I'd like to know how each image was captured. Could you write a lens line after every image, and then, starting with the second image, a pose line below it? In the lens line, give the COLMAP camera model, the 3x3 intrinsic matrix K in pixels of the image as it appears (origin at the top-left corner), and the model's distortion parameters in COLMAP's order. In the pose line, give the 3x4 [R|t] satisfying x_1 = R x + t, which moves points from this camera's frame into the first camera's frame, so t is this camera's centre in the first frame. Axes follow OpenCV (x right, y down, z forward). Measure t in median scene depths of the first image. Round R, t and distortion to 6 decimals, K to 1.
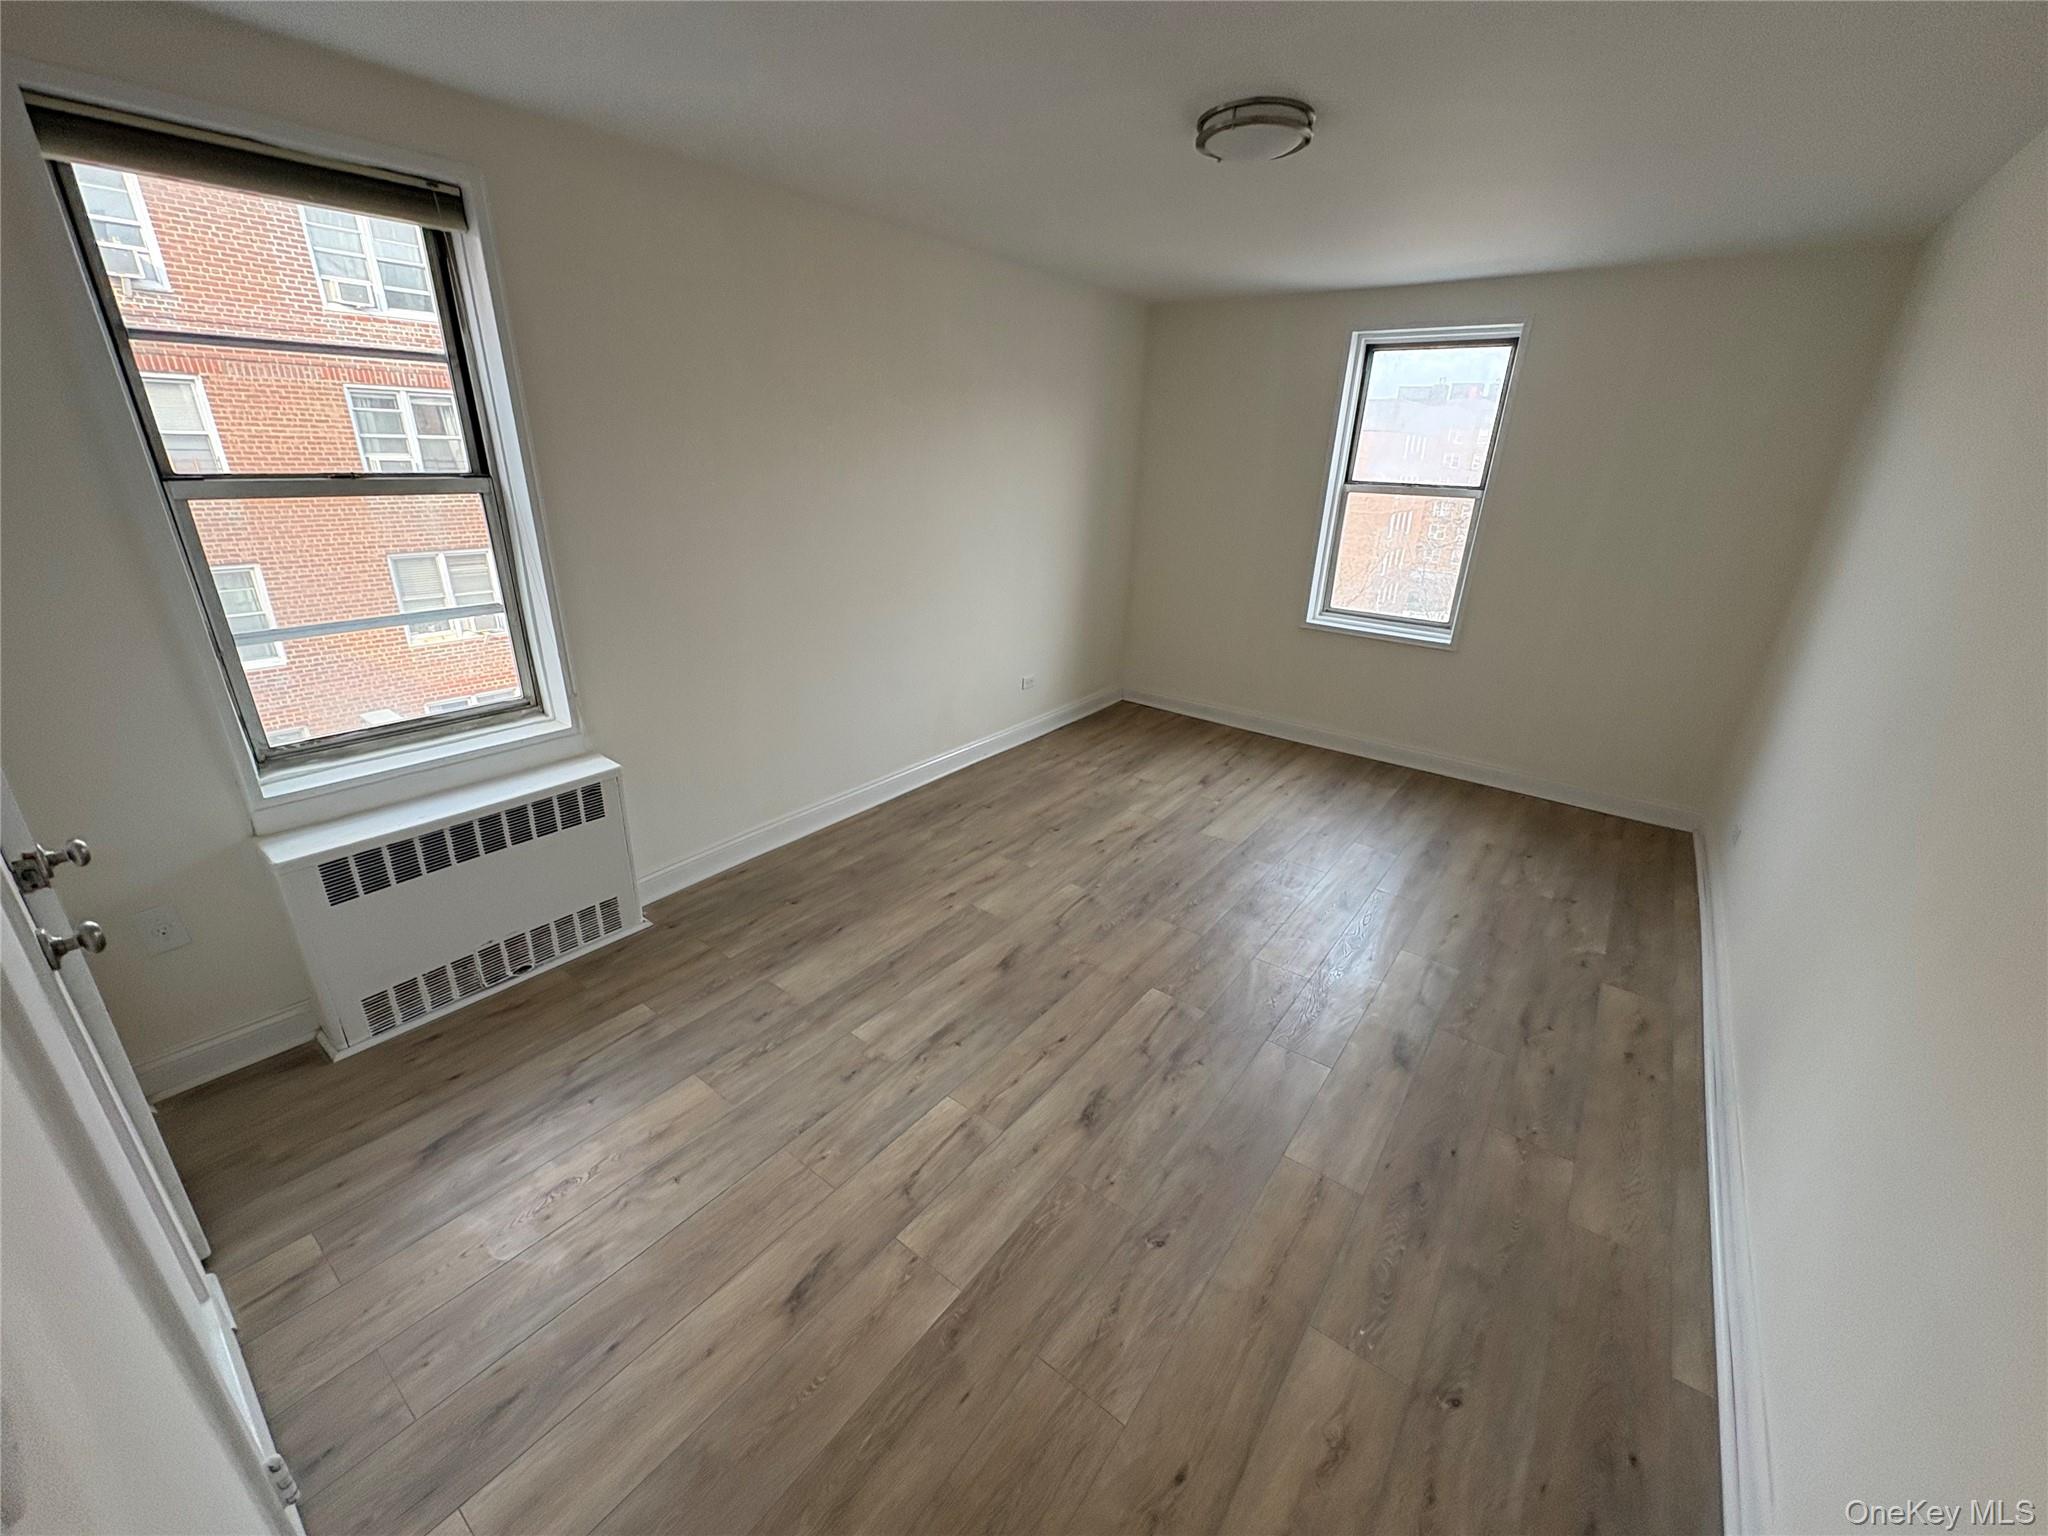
lens RADIAL K [[817.0, 0, 1032.6], [0, 817.0, 775.7], [0, 0, 1]] dist [0.000464, 0.000962]
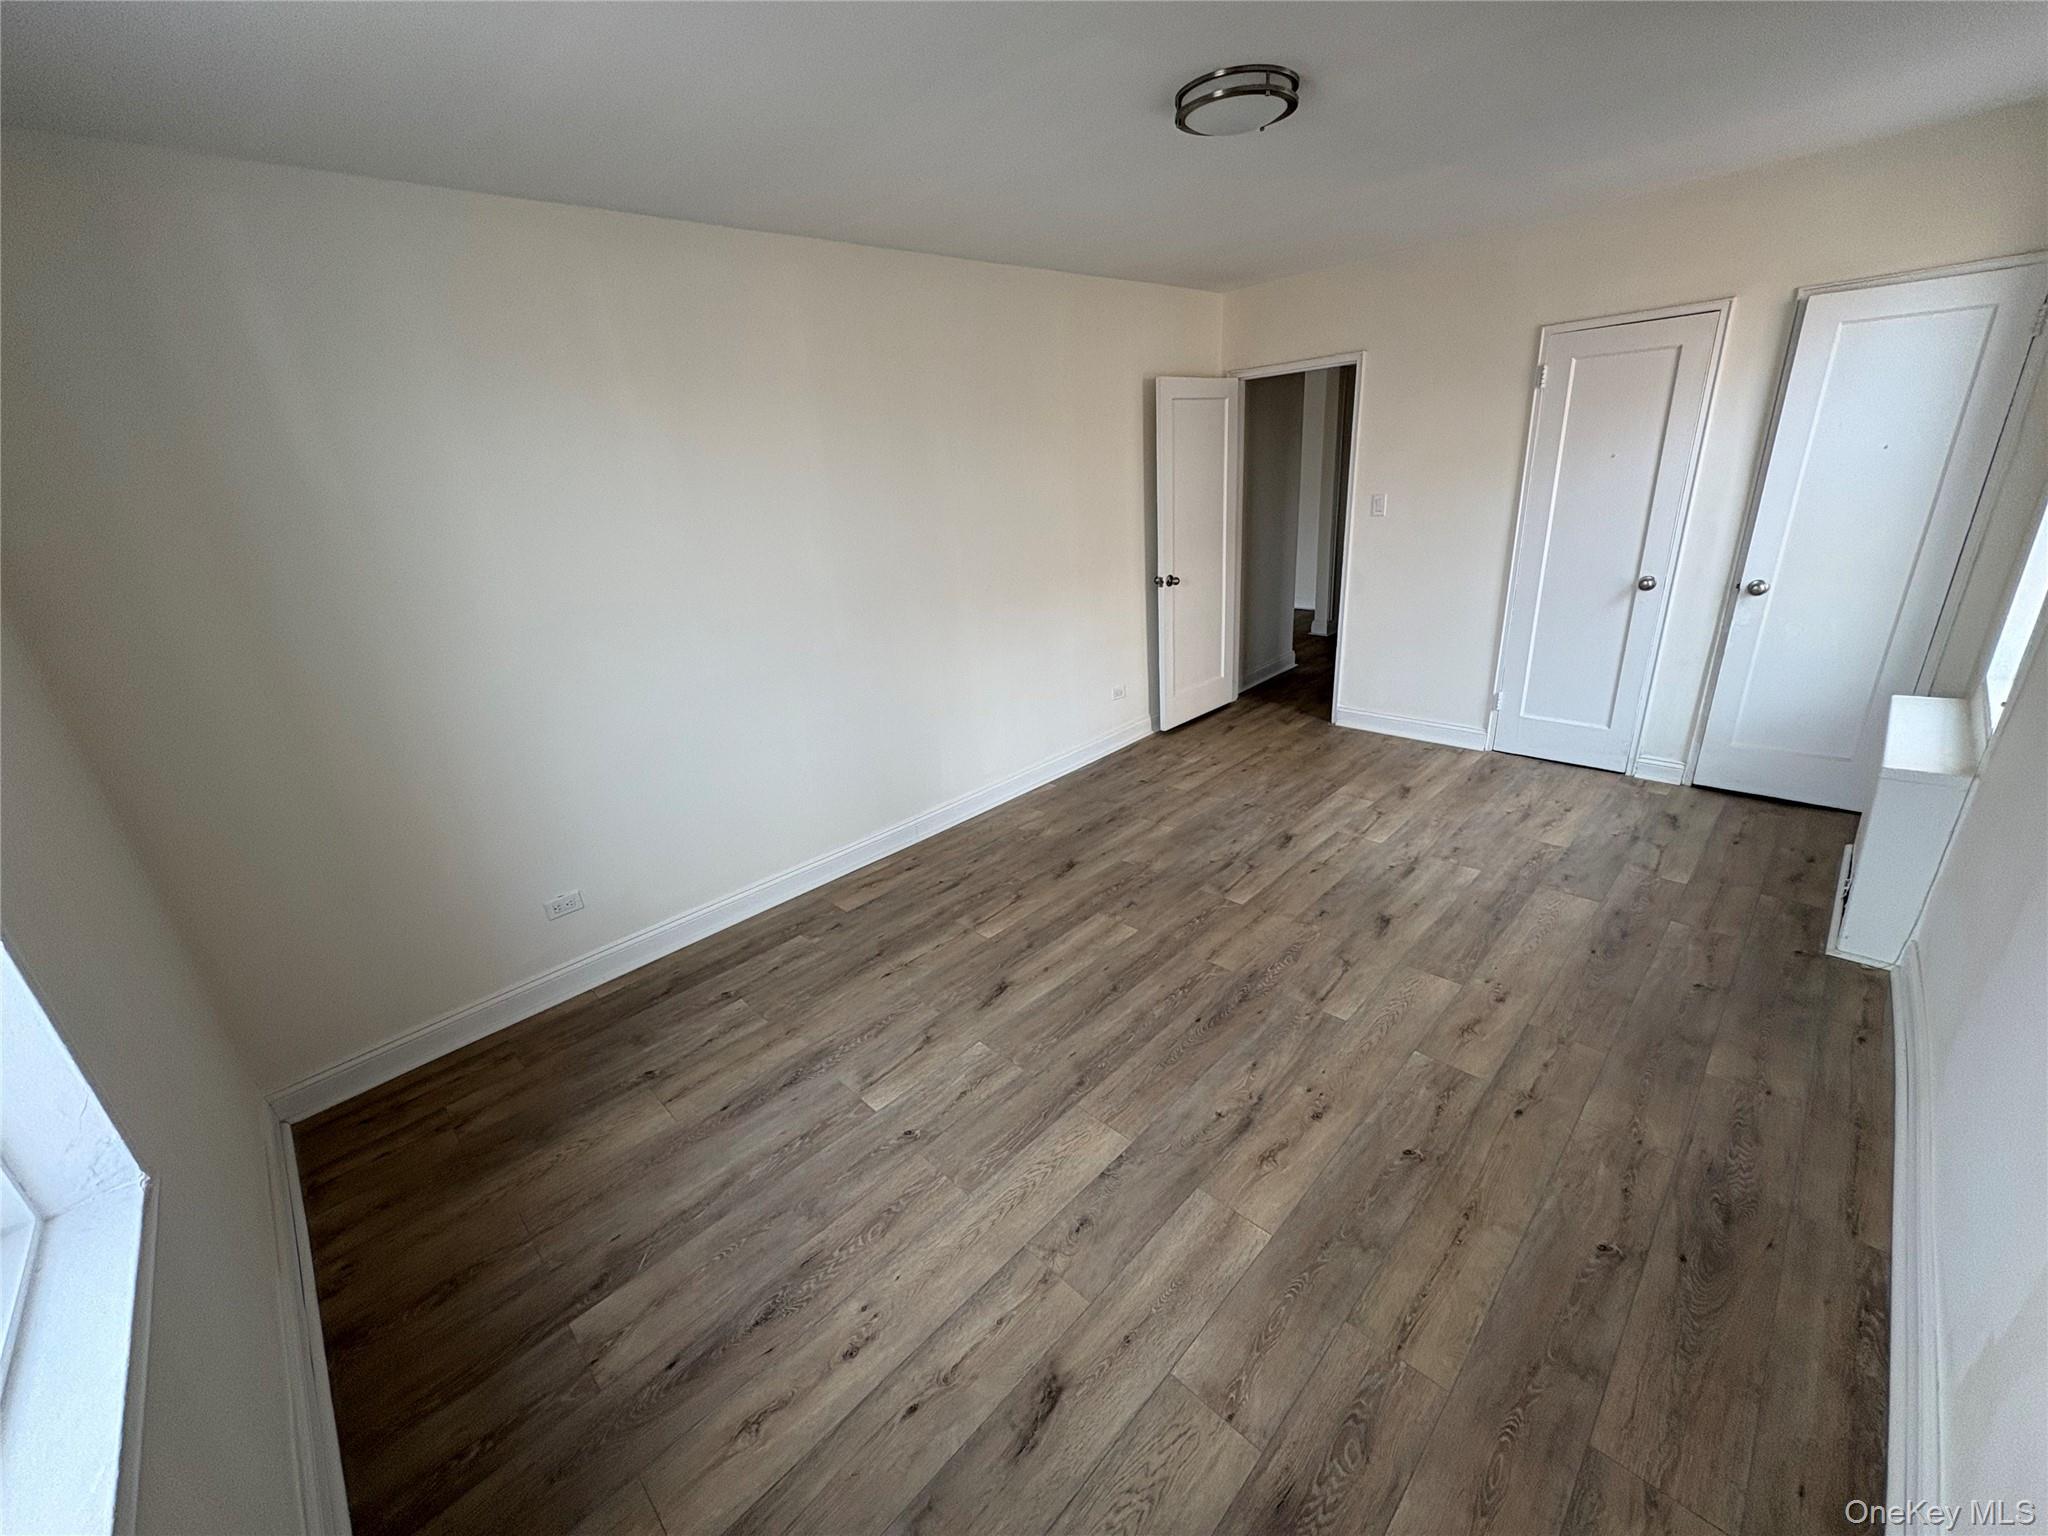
lens RADIAL K [[802.5, 0, 1020.1], [0, 802.5, 774.7], [0, 0, 1]] dist [0.009734, -0.000113]
pose [[-0.986703, -0.022136, 0.161019, 0.304700], [0.095859, 0.720781, 0.686502, -0.755784], [-0.131256, 0.692809, -0.709075, 1.883945]]
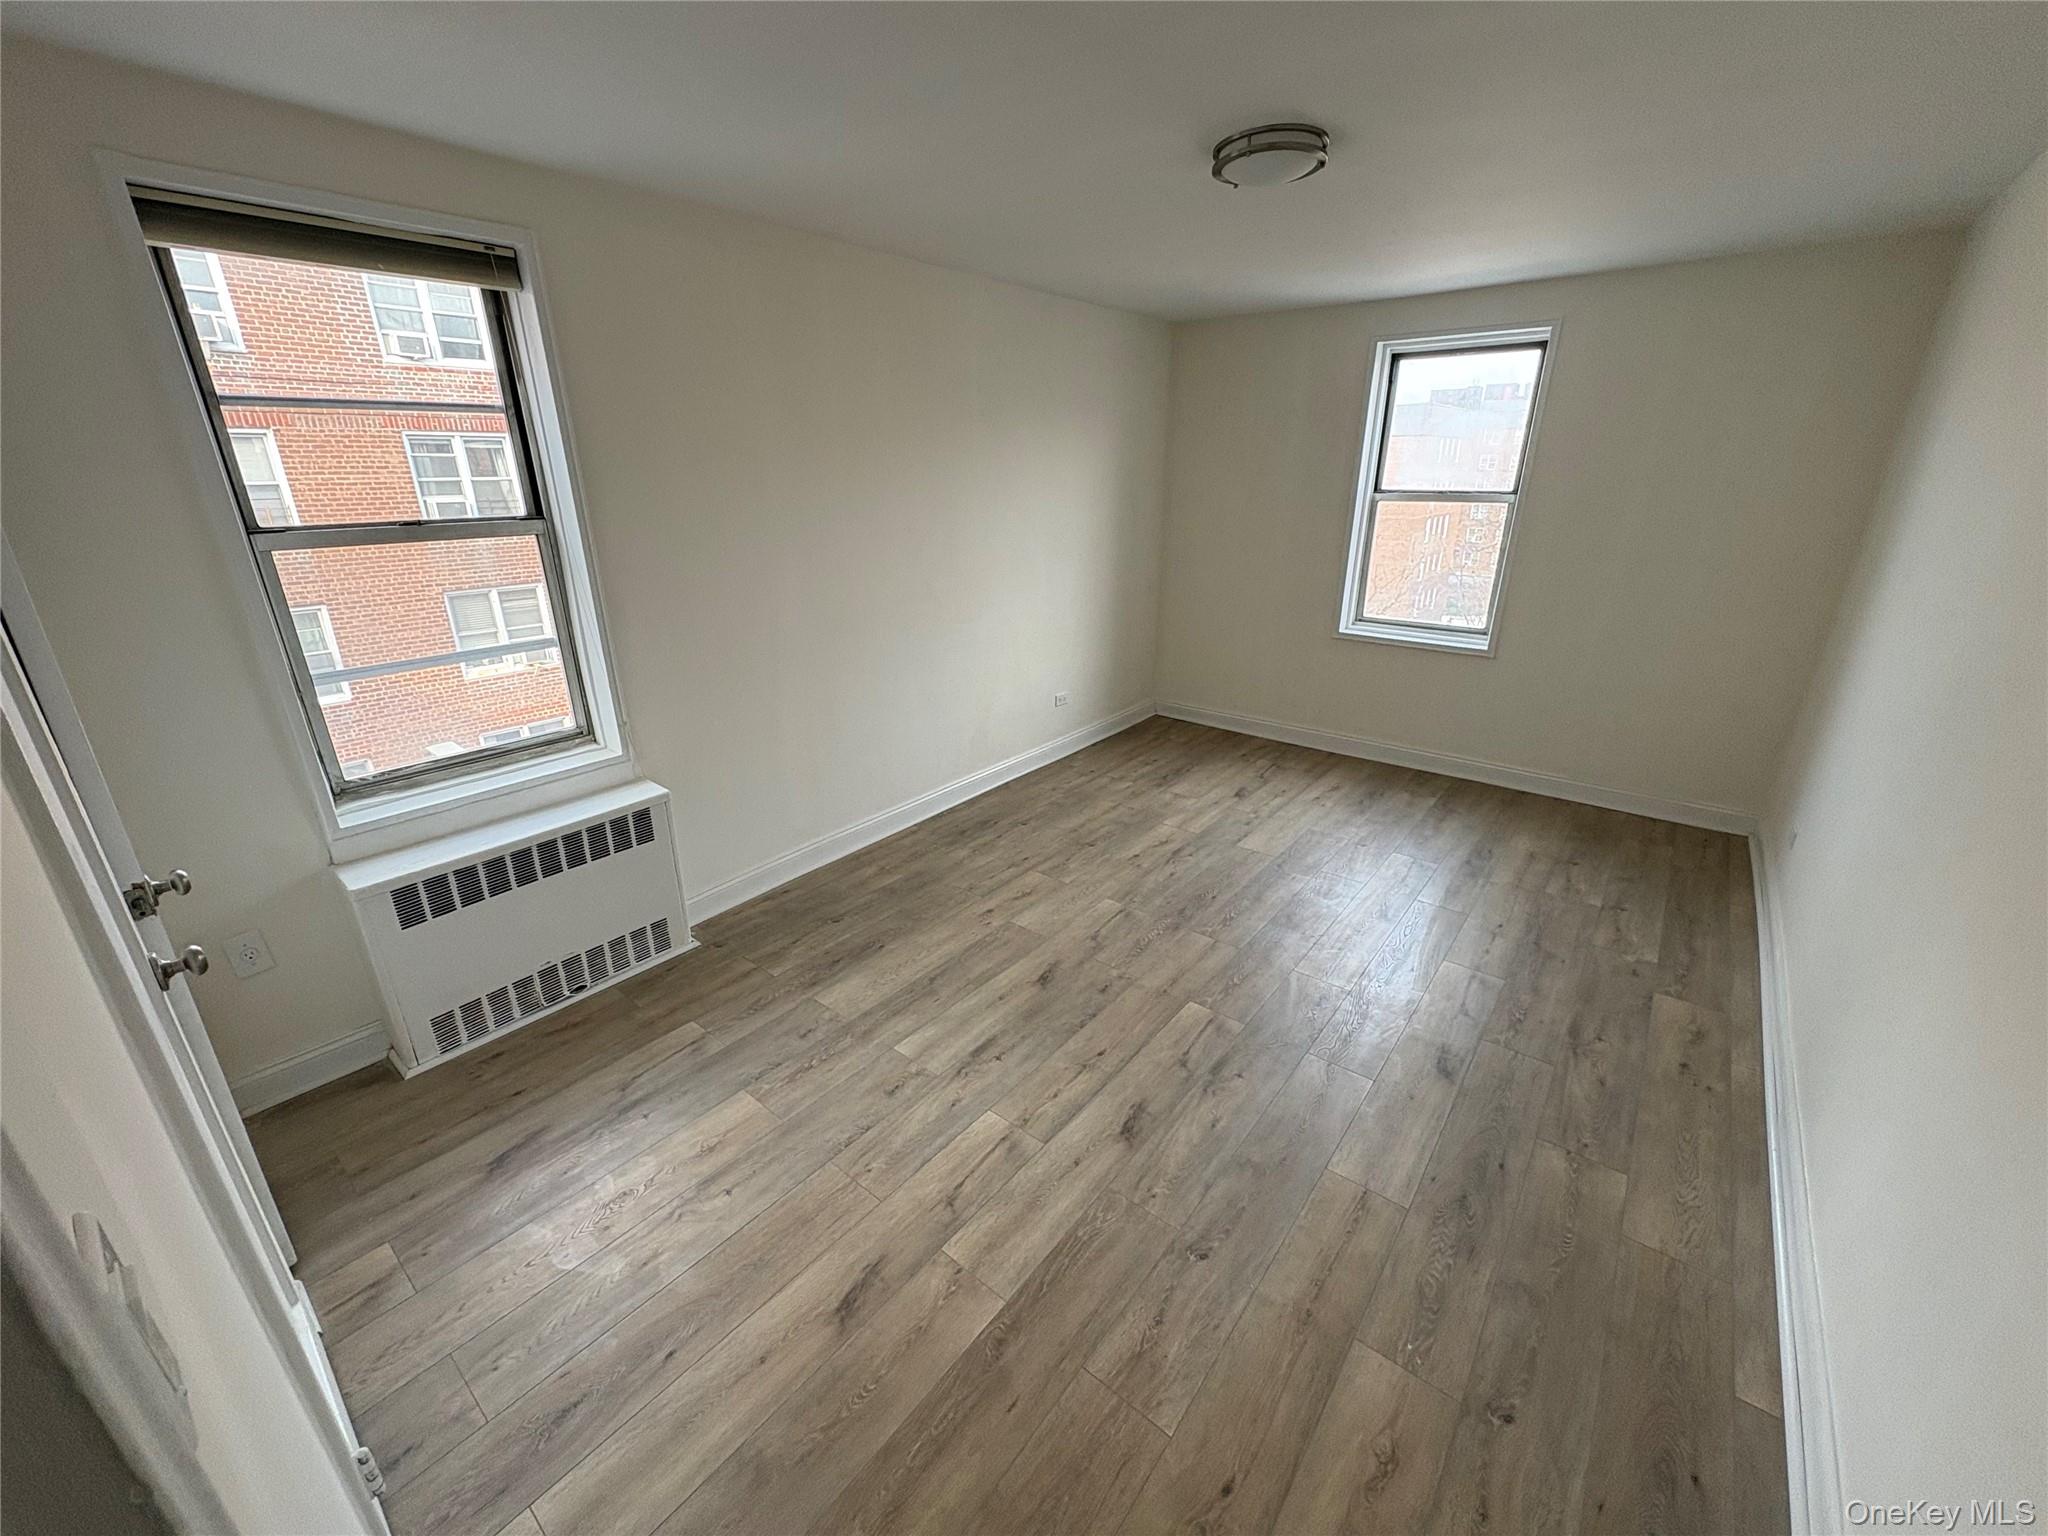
lens RADIAL K [[817.0, 0, 1032.1], [0, 817.0, 776.6], [0, 0, 1]] dist [0.000464, 0.000962]
pose [[0.998783, -0.021493, -0.044386, 0.002776], [0.020646, 0.999598, -0.019447, -0.000487], [0.044786, 0.018506, 0.998825, -0.016692]]
